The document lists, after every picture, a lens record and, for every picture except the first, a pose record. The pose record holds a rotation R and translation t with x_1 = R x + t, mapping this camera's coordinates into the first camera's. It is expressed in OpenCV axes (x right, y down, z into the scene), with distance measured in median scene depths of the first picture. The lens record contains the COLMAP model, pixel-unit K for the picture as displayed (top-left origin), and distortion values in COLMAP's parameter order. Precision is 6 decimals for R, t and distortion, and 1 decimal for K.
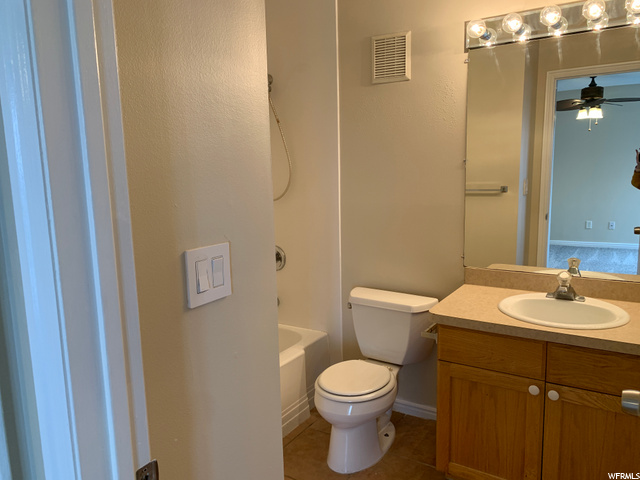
lens RADIAL K [[500.1, 0, 319.1], [0, 500.1, 233.6], [0, 0, 1]] dist [0.050518, -0.045961]
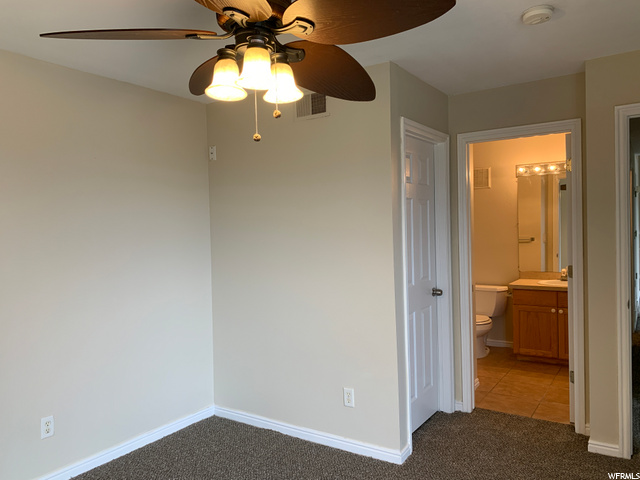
lens RADIAL K [[500.1, 0, 319.1], [0, 500.1, 233.6], [0, 0, 1]] dist [0.050518, -0.045961]
pose [[0.999623, 0.000399, -0.027469, -0.535840], [-0.003814, 0.992227, -0.124381, 0.184450], [0.027205, 0.124439, 0.991854, -1.254570]]
